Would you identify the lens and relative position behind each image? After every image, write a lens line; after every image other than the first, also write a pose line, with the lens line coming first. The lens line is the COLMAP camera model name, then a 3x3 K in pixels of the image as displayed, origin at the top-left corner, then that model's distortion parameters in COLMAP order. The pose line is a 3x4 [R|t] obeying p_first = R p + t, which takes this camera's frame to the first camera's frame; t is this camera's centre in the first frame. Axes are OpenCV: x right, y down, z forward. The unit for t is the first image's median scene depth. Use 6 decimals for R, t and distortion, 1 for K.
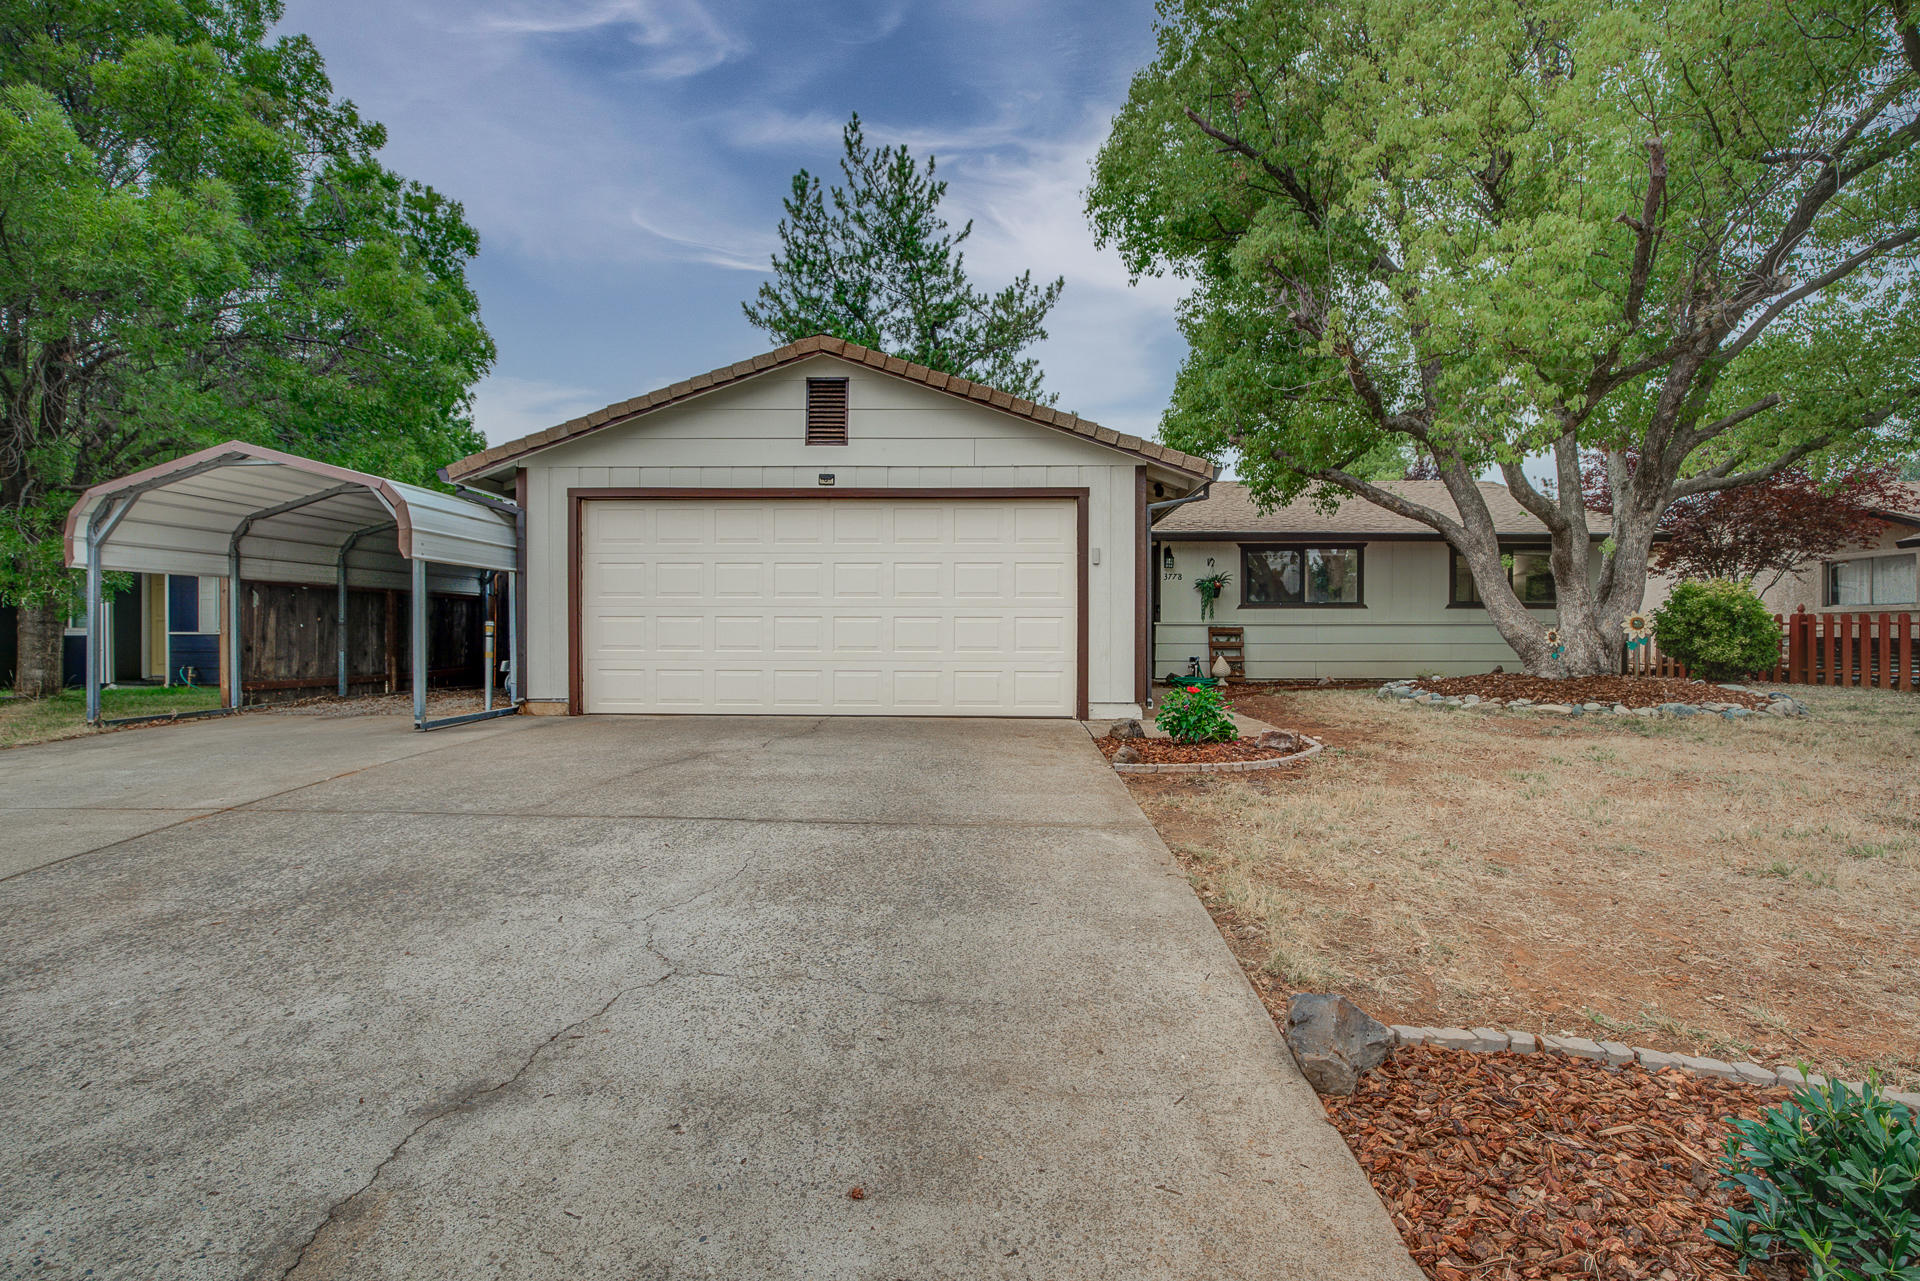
lens RADIAL K [[888.0, 0, 968.7], [0, 888.0, 645.4], [0, 0, 1]] dist [-0.016074, 0.006850]
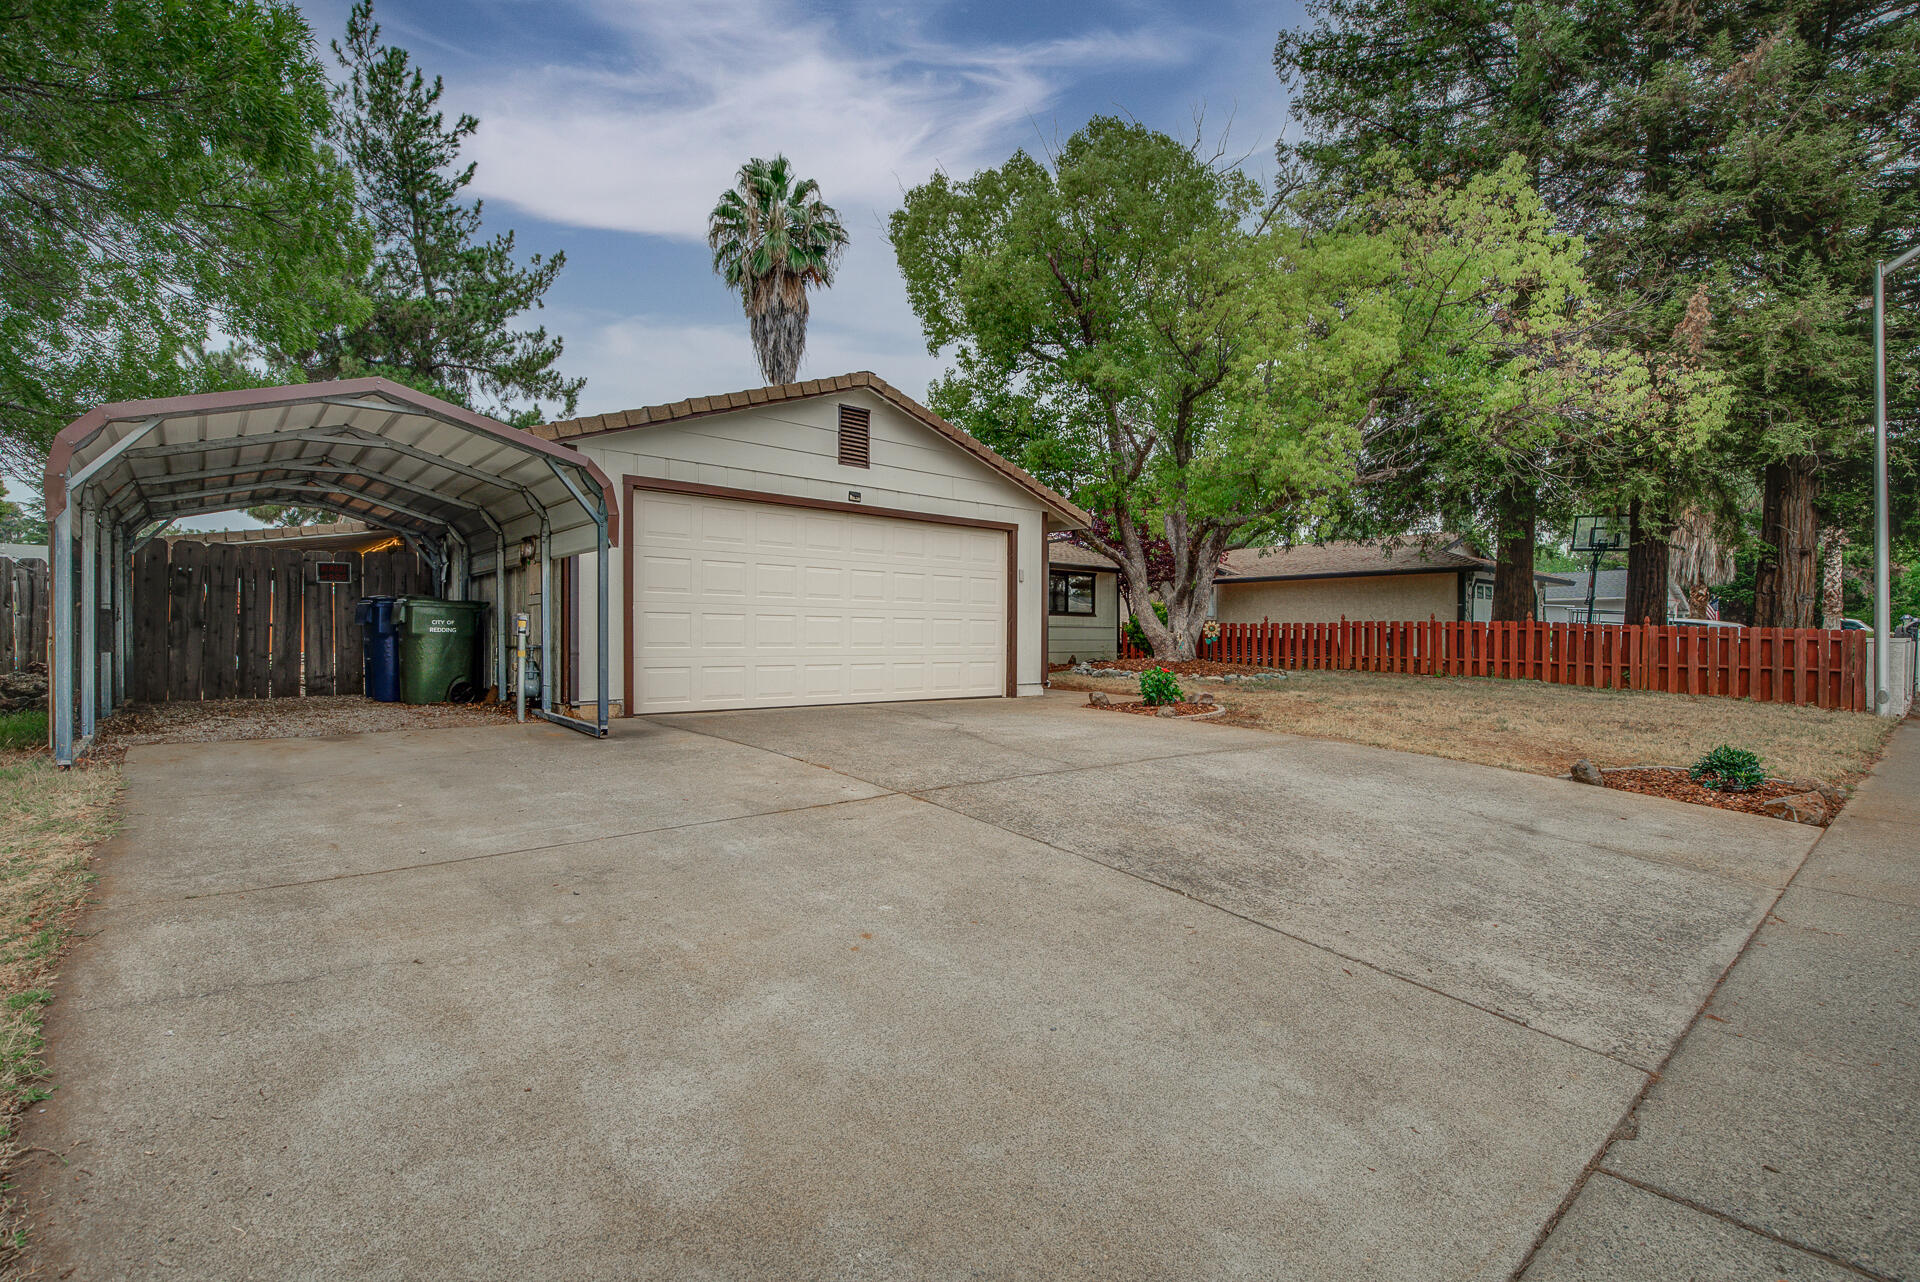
lens RADIAL K [[888.0, 0, 950.1], [0, 888.0, 638.6], [0, 0, 1]] dist [-0.016074, 0.006850]
pose [[0.734858, 0.000630, 0.678221, -0.827808], [0.000665, 0.999998, -0.001649, -0.002648], [-0.678221, 0.001663, 0.734856, 0.077837]]
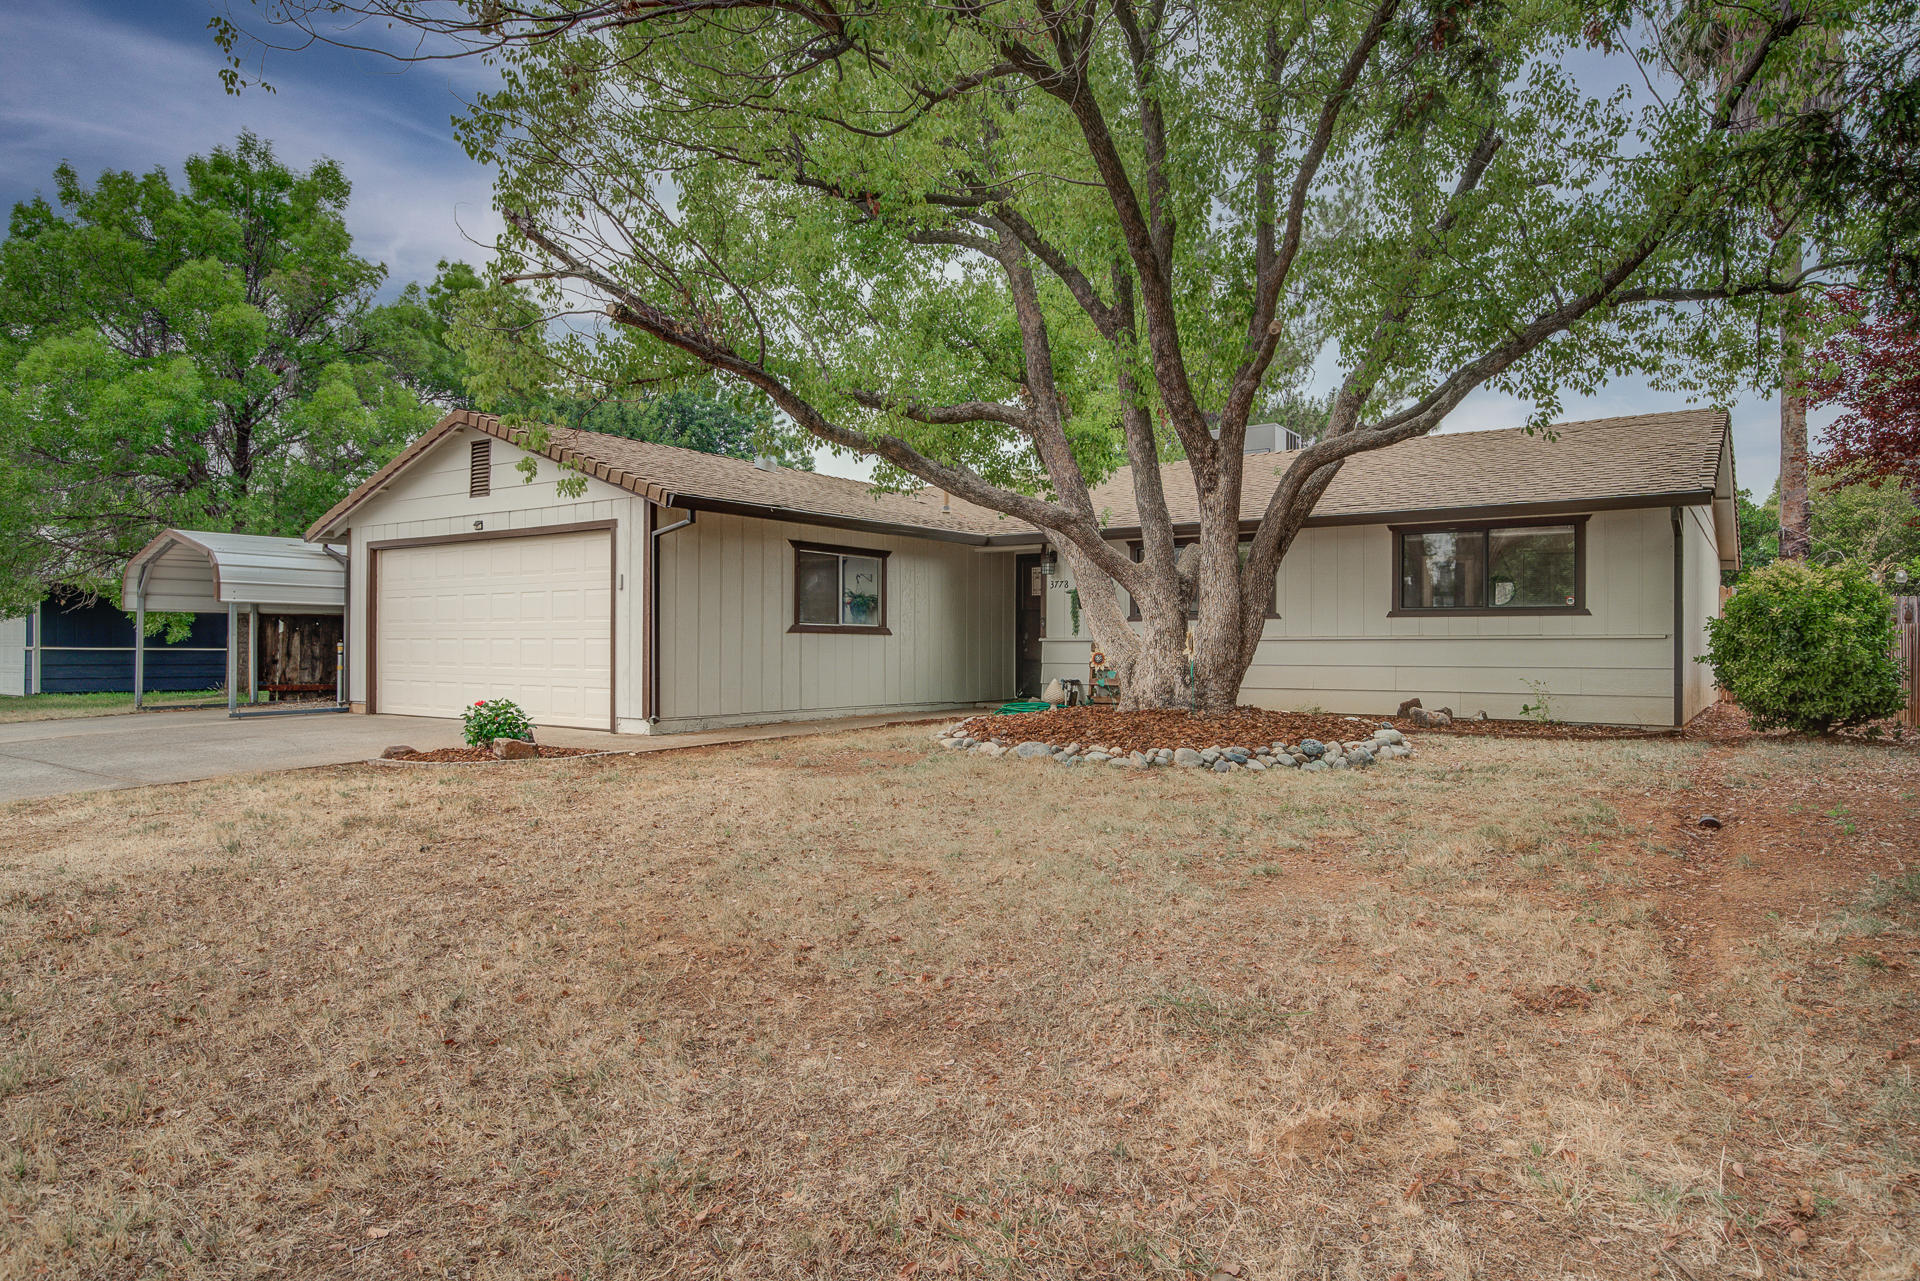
lens RADIAL K [[1122.5, 0, 956.8], [0, 1122.5, 641.8], [0, 0, 1]] dist [-0.002290, 0.000282]
pose [[0.834082, -0.002790, -0.551633, 1.206086], [-0.006740, 0.999861, -0.015247, -0.009198], [0.551599, 0.016435, 0.833947, 0.083231]]
